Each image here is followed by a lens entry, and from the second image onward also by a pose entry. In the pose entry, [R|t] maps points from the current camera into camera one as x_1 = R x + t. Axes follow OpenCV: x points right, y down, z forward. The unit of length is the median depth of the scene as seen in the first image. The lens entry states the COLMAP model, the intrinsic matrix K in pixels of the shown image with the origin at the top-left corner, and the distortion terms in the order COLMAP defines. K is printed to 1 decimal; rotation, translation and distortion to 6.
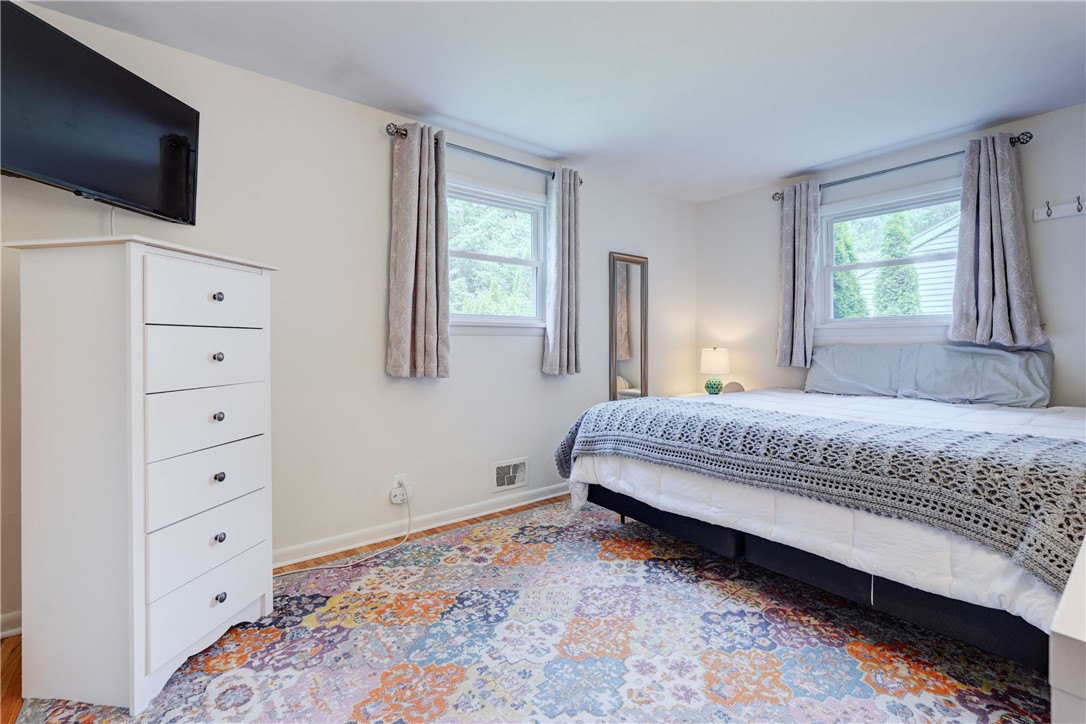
lens RADIAL K [[481.9, 0, 543.8], [0, 481.9, 364.5], [0, 0, 1]] dist [-0.014703, 0.008157]
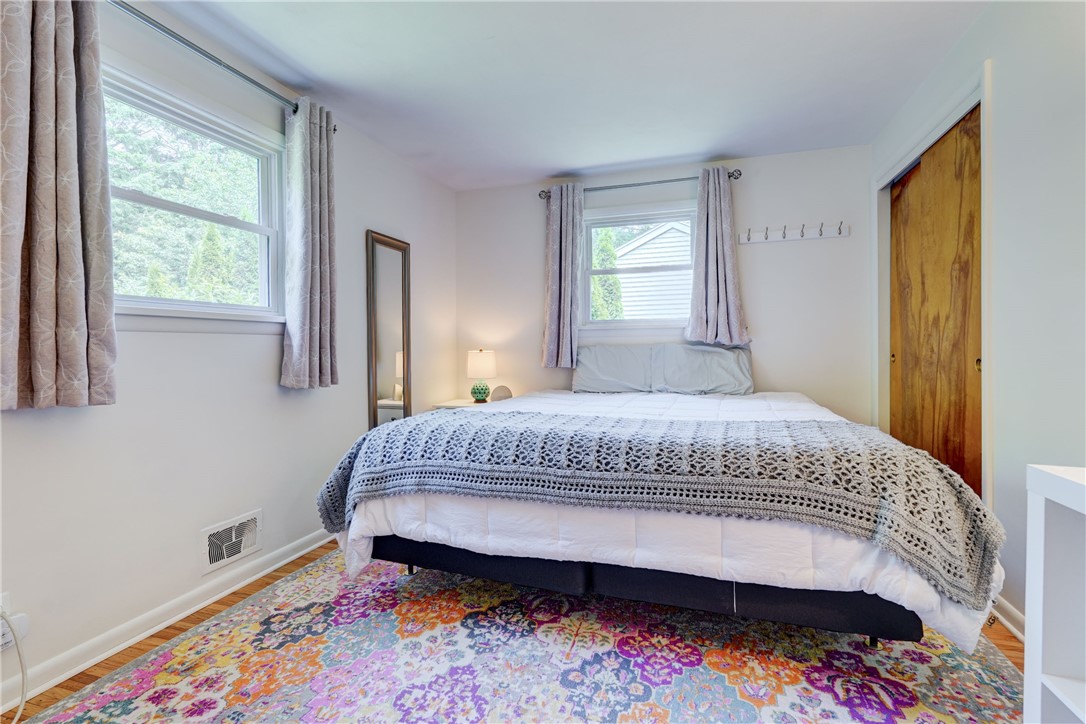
lens RADIAL K [[481.9, 0, 543.8], [0, 481.9, 364.5], [0, 0, 1]] dist [-0.014703, 0.008157]
pose [[0.830051, -0.026856, 0.557040, -0.096089], [0.032381, 0.999476, -0.000063, -0.003597], [-0.556747, 0.018090, 0.830485, 0.256967]]
